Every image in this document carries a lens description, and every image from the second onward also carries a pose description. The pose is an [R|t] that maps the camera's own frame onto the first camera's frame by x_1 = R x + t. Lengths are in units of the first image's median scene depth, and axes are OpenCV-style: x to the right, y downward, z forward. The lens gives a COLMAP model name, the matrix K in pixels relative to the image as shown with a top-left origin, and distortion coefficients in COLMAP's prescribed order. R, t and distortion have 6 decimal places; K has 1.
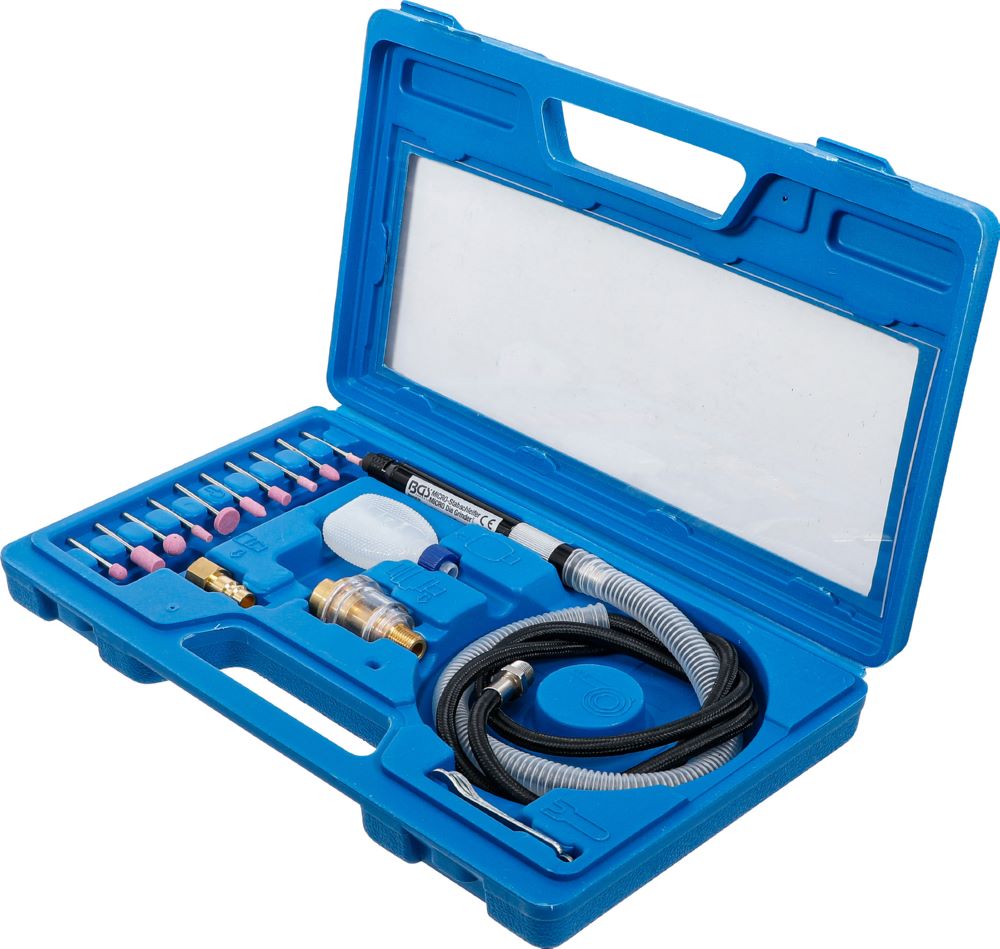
lens RADIAL K [[2220.9, 0, 500.0], [0, 2220.9, 474.5], [0, 0, 1]] dist [-0.064238, -0.148302]
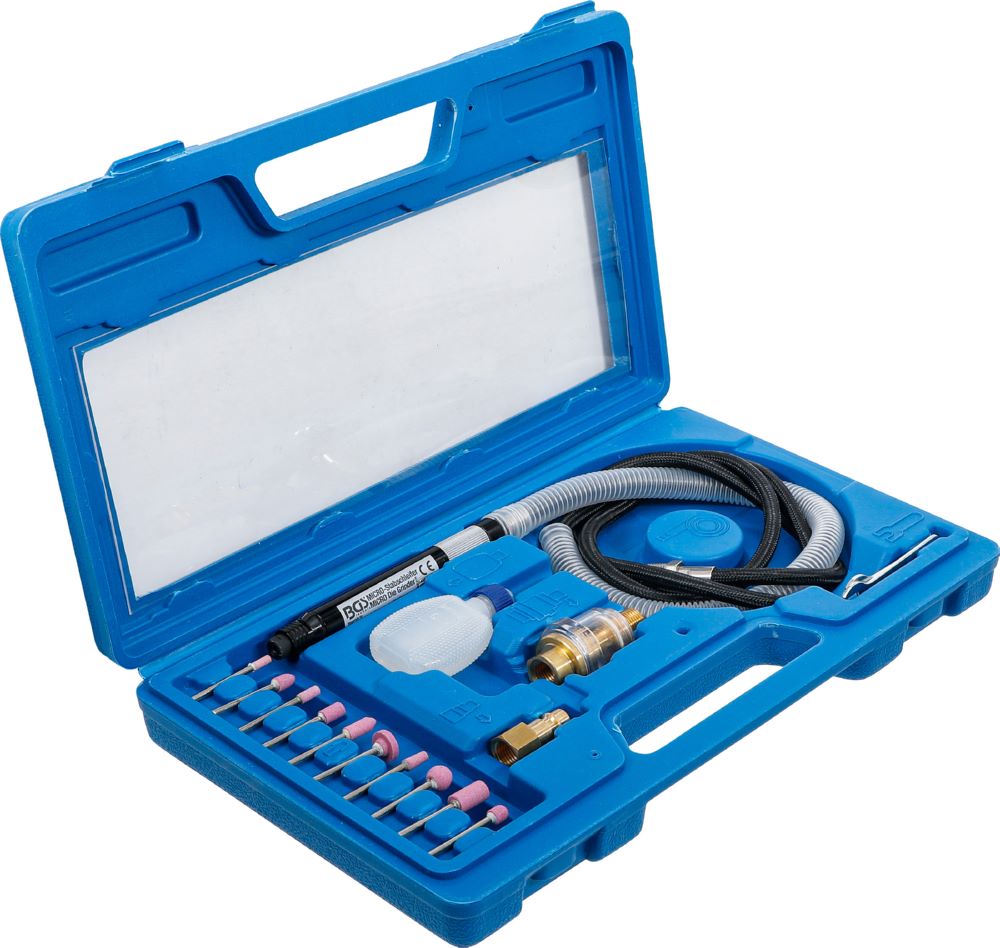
lens RADIAL K [[2220.9, 0, 500.0], [0, 2220.9, 474.0], [0, 0, 1]] dist [-0.064238, -0.148302]
pose [[0.023692, -0.511479, 0.858969, -0.824762], [0.516467, 0.741934, 0.427545, -0.411050], [-0.855979, 0.433500, 0.281740, 0.689539]]
